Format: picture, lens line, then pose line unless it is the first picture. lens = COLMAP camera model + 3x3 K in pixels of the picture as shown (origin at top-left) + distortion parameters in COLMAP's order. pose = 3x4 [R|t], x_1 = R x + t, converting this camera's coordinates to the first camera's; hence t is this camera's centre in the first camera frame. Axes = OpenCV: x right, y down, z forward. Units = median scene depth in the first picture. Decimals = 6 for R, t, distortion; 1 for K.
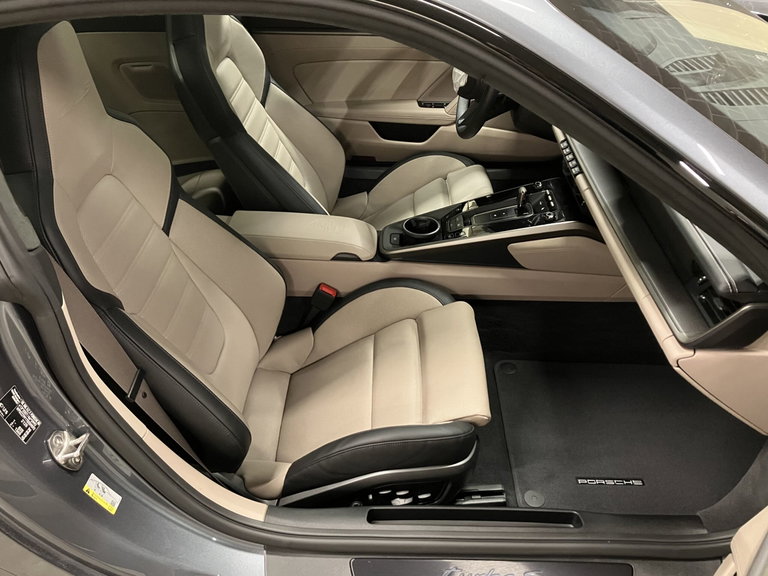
lens RADIAL K [[671.1, 0, 384.0], [0, 671.1, 288.0], [0, 0, 1]] dist [0.006453, 0.002780]
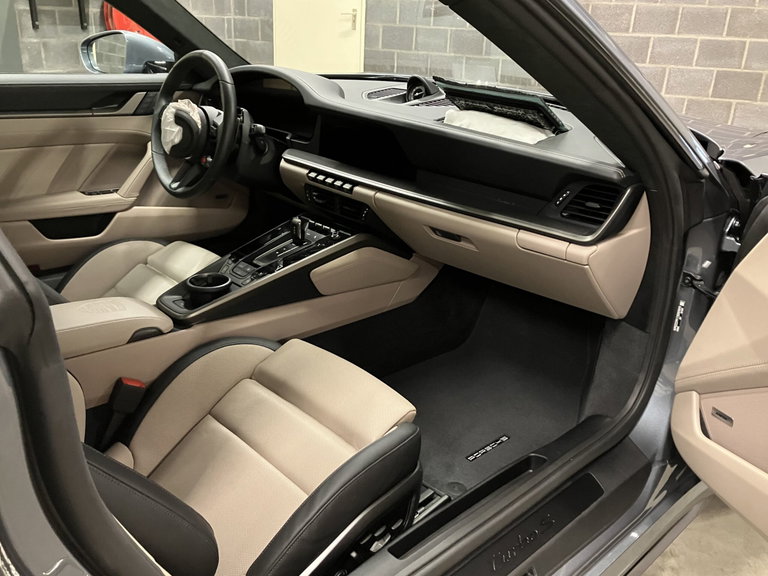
lens RADIAL K [[667.5, 0, 384.0], [0, 667.5, 288.0], [0, 0, 1]] dist [-0.014047, -0.016479]
pose [[0.702807, -0.217336, 0.677368, -0.347306], [0.368622, 0.925642, -0.085471, 0.069288], [-0.608424, 0.309763, 0.730662, 0.210171]]
